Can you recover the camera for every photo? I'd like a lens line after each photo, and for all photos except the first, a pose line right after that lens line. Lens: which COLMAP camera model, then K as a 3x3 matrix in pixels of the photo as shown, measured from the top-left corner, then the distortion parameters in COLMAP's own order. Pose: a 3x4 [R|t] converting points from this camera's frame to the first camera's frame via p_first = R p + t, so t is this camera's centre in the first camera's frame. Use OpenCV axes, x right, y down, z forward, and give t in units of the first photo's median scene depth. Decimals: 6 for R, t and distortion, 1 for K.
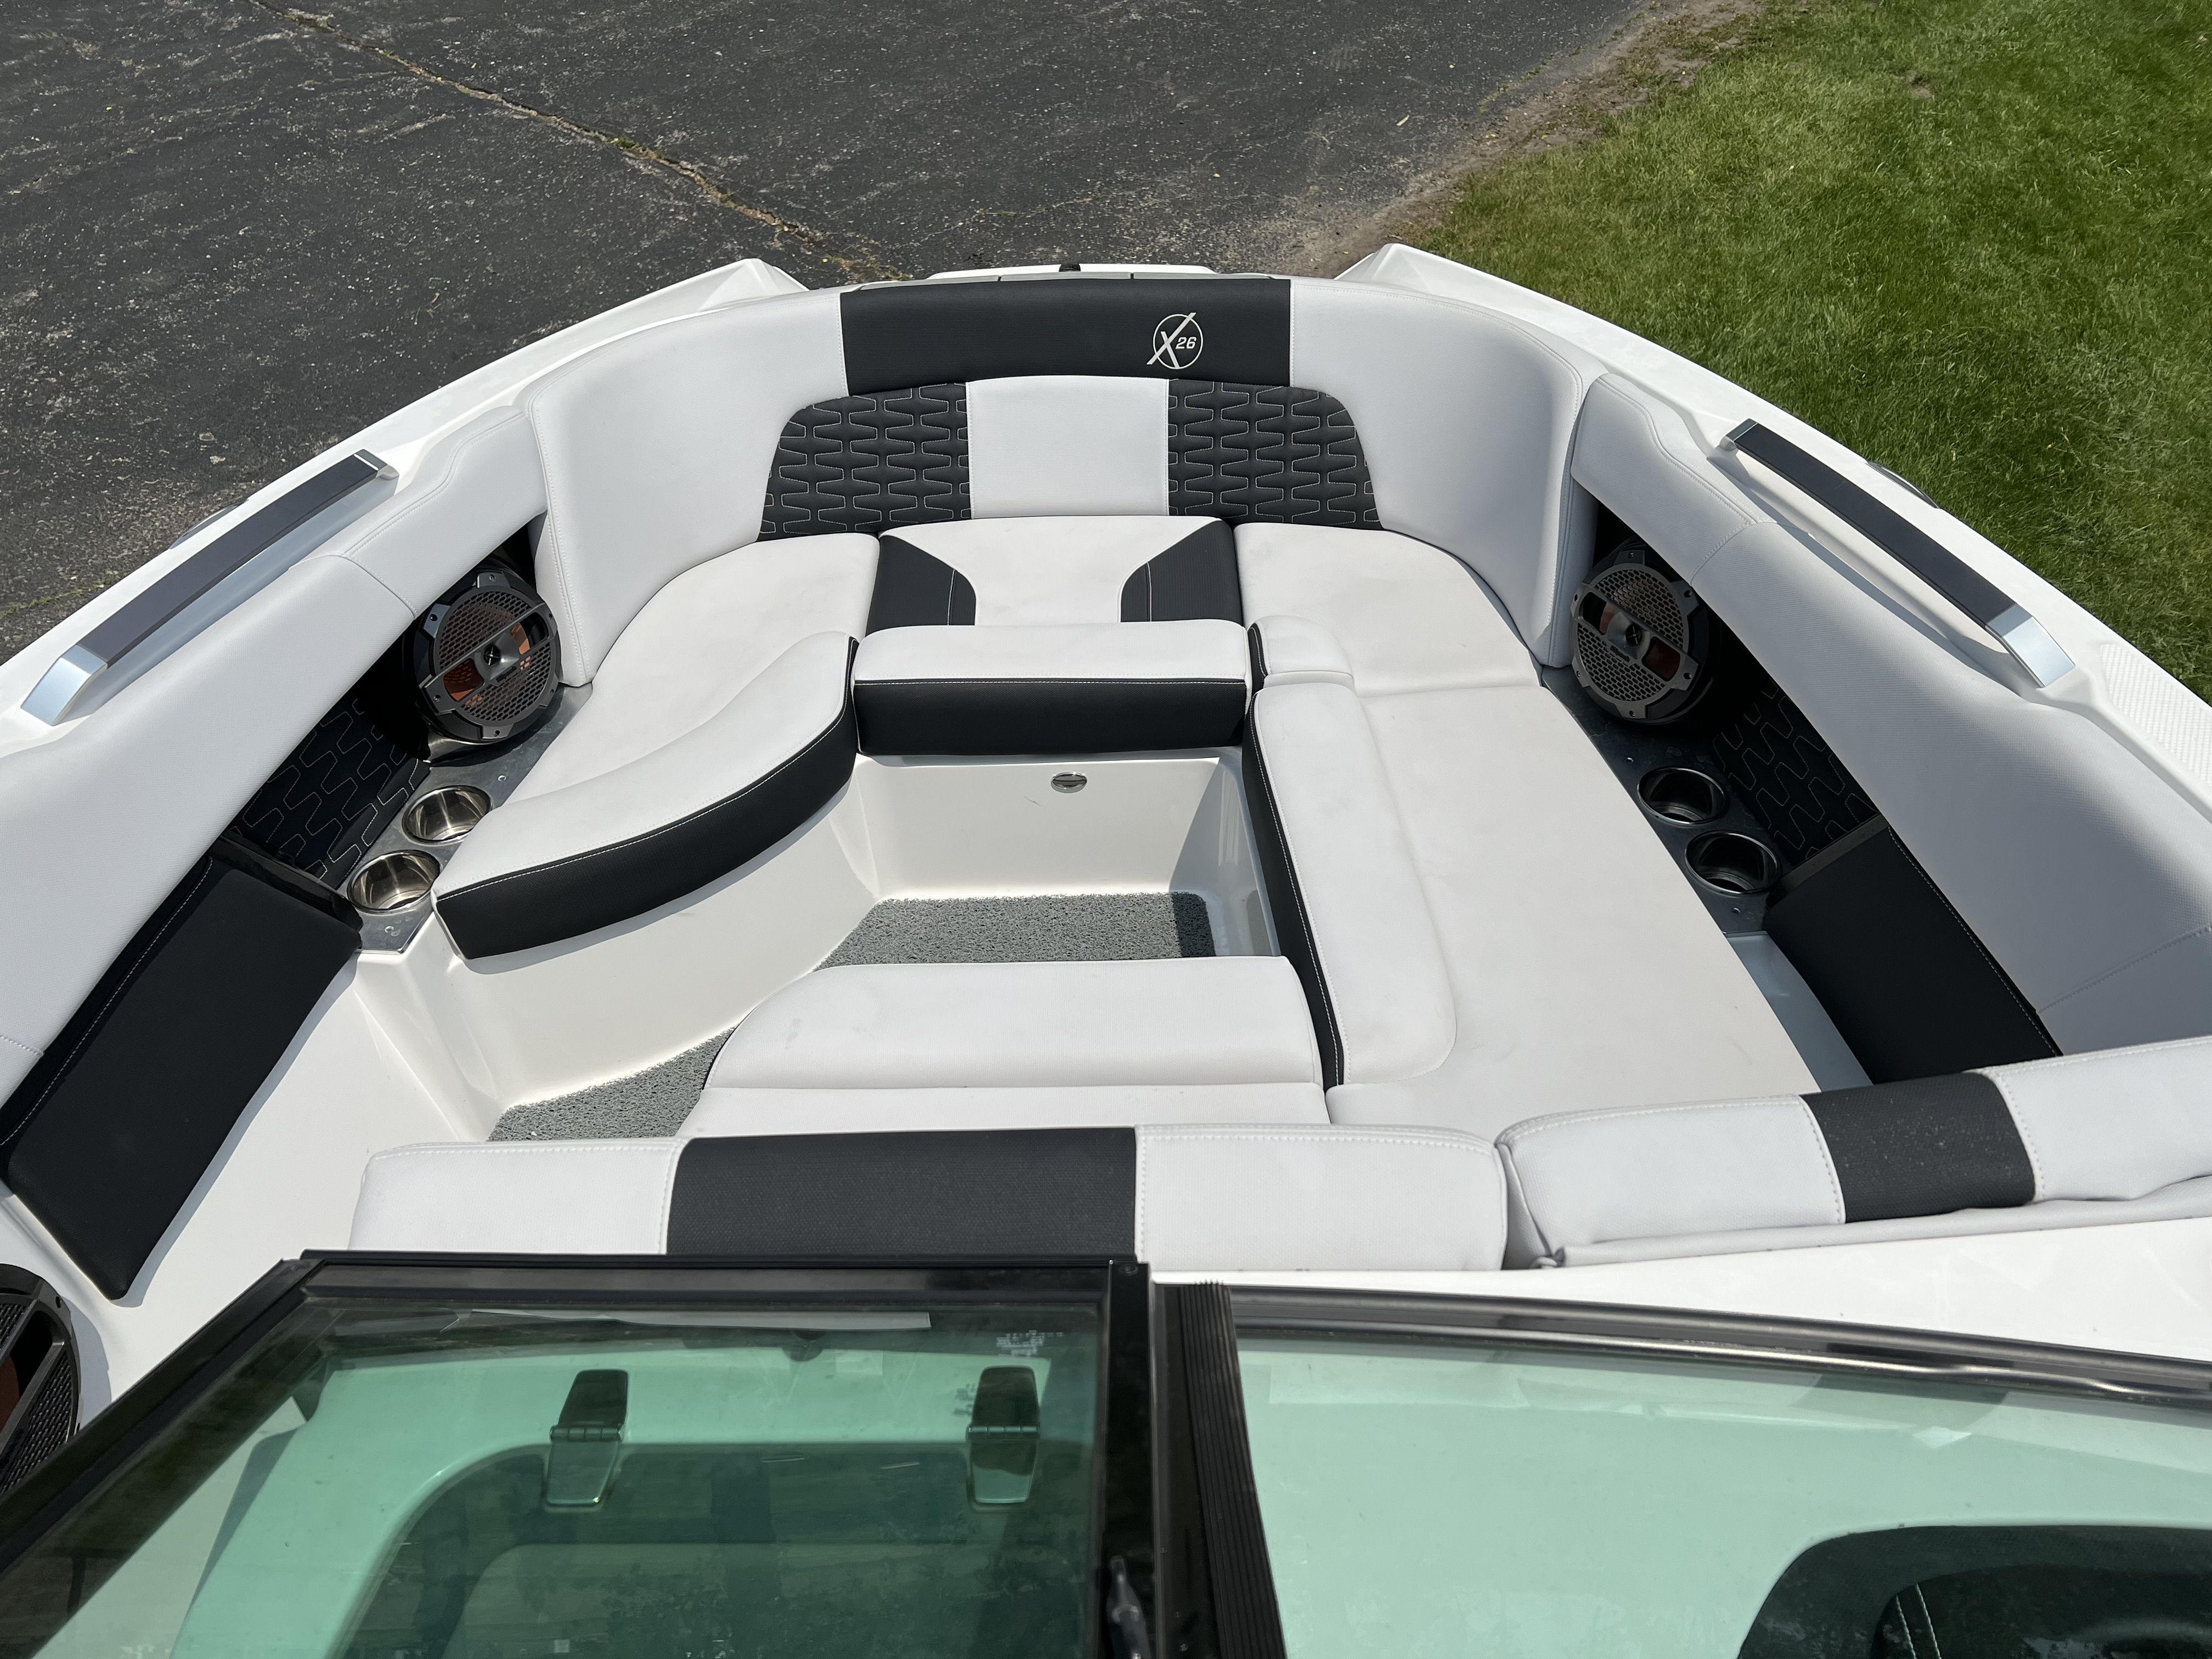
lens RADIAL K [[1629.0, 0, 1109.6], [0, 1629.0, 876.6], [0, 0, 1]] dist [0.045205, -0.053130]
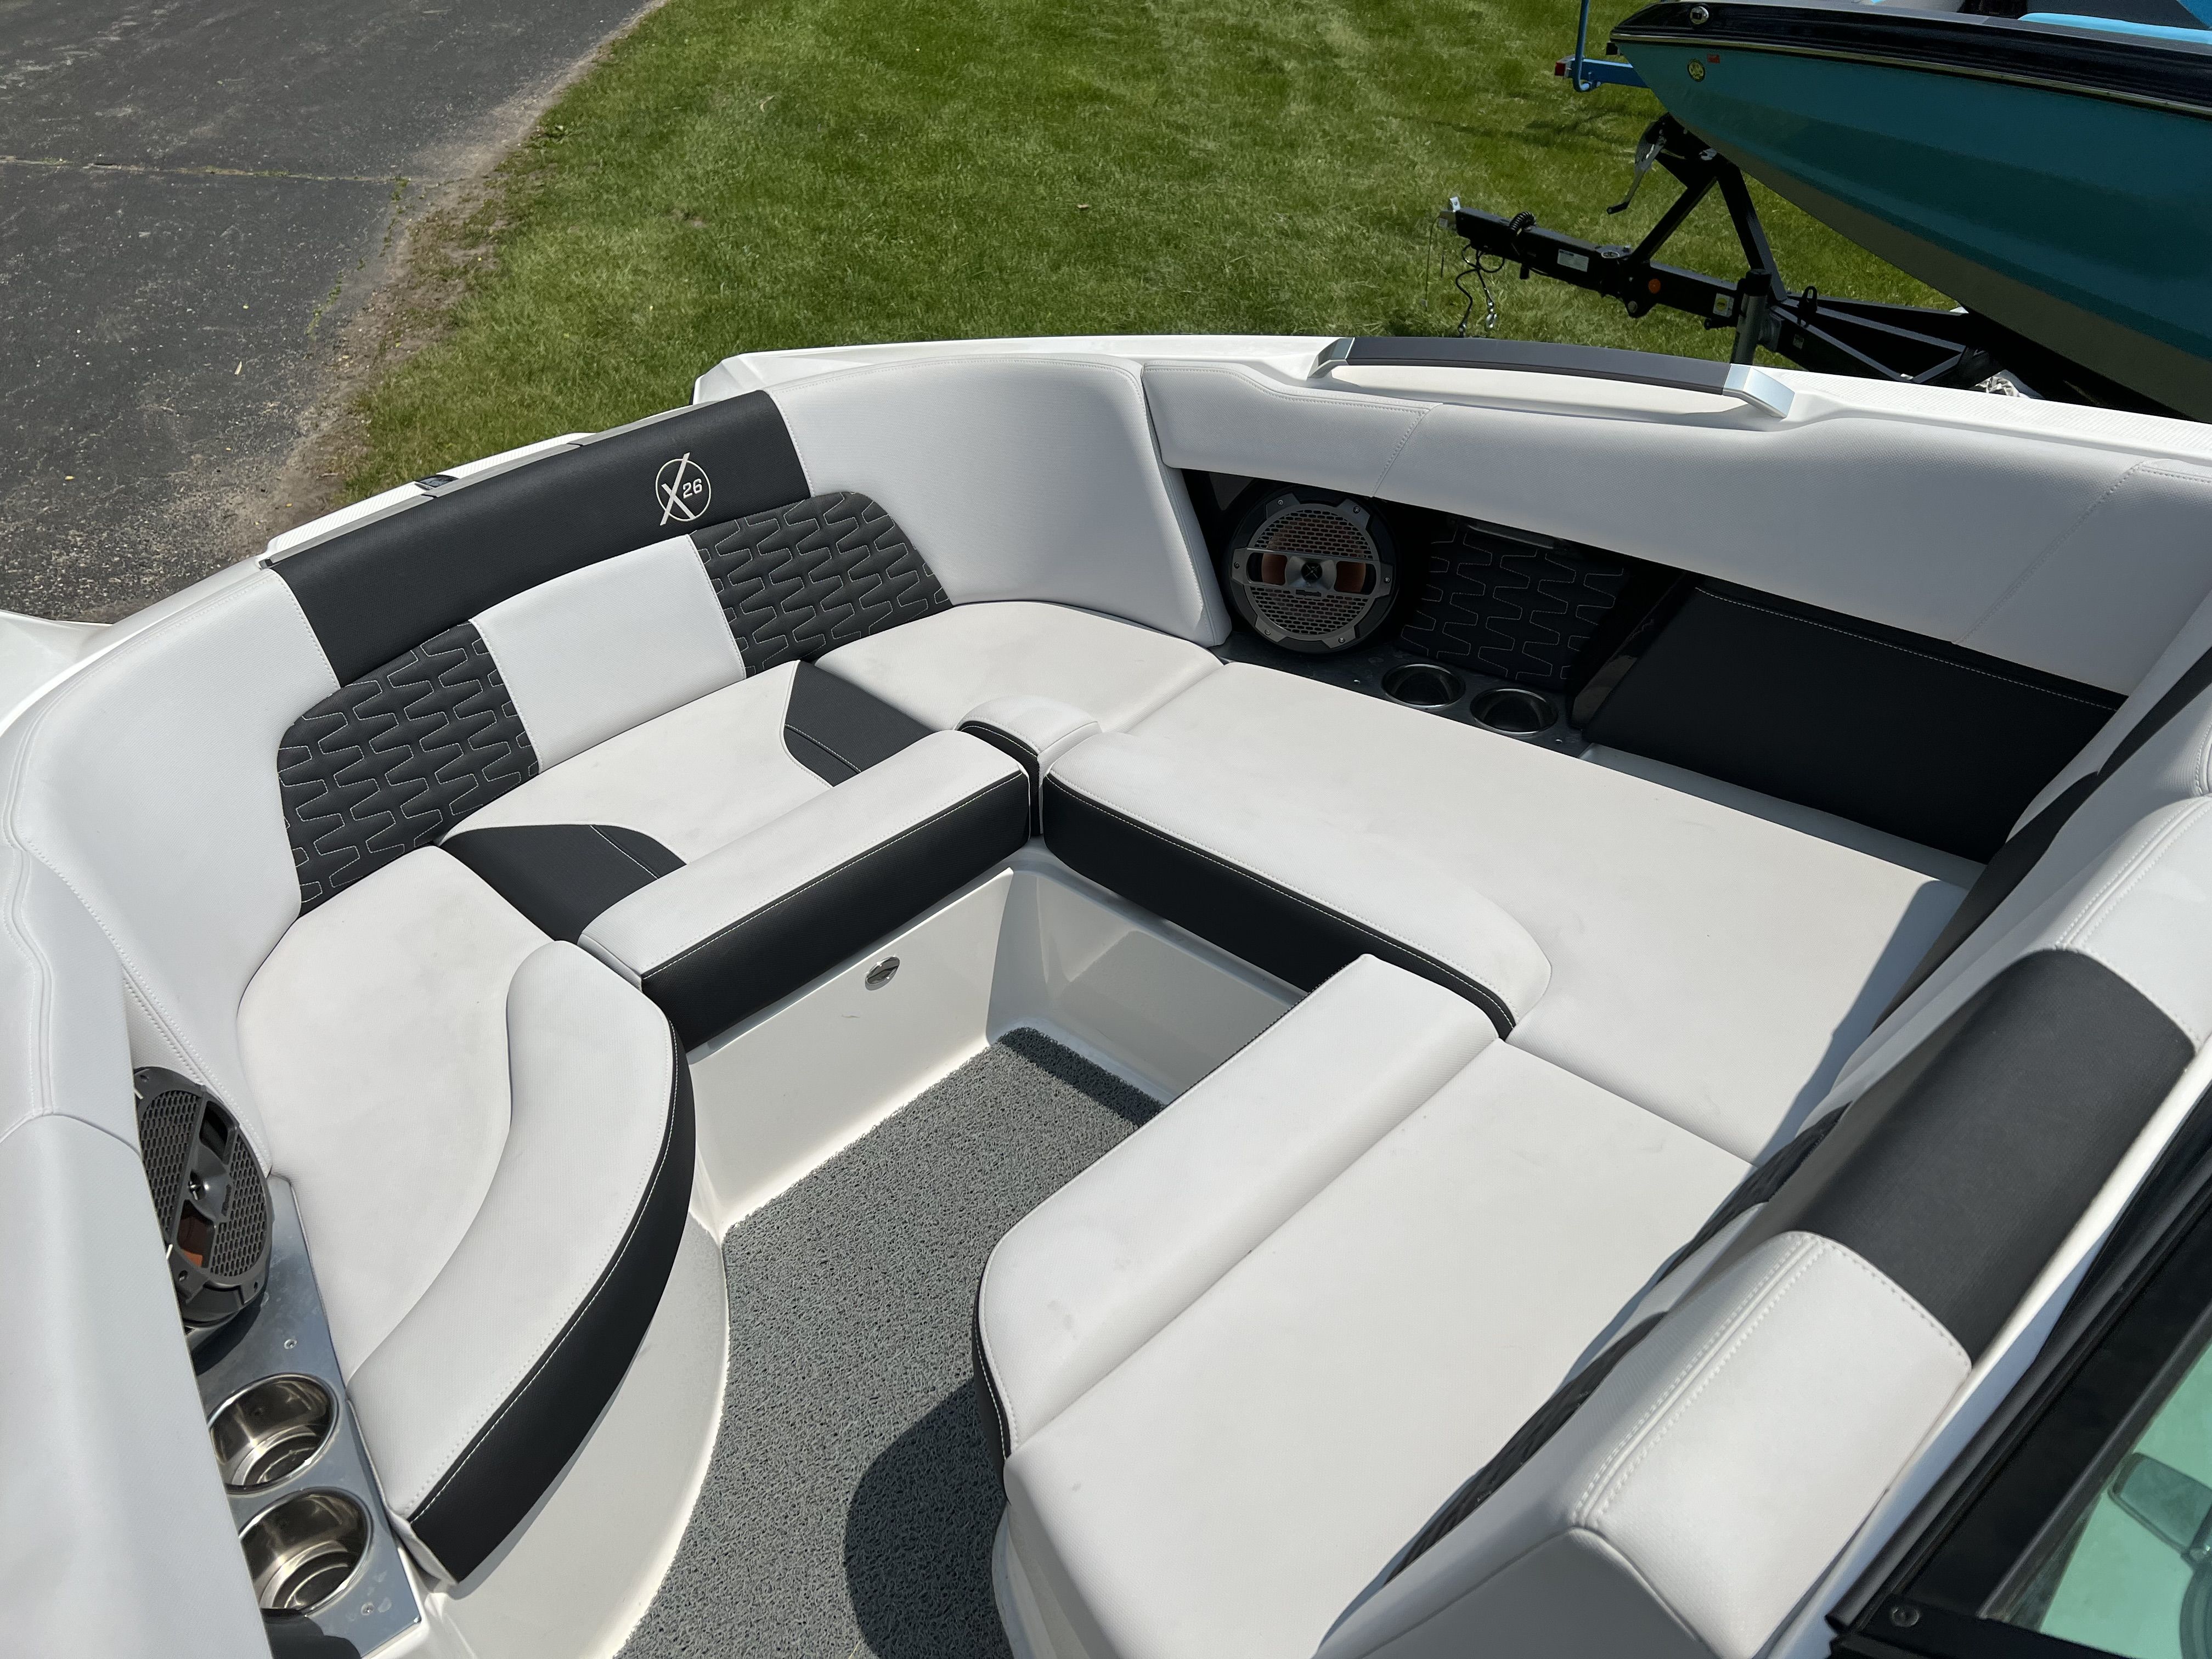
lens RADIAL K [[1660.6, 0, 1155.8], [0, 1660.6, 887.7], [0, 0, 1]] dist [-0.016471, -0.000036]
pose [[0.690905, -0.438983, 0.574408, -0.376816], [0.494913, 0.866369, 0.066824, -0.078489], [-0.526984, 0.238113, 0.815837, 0.200655]]
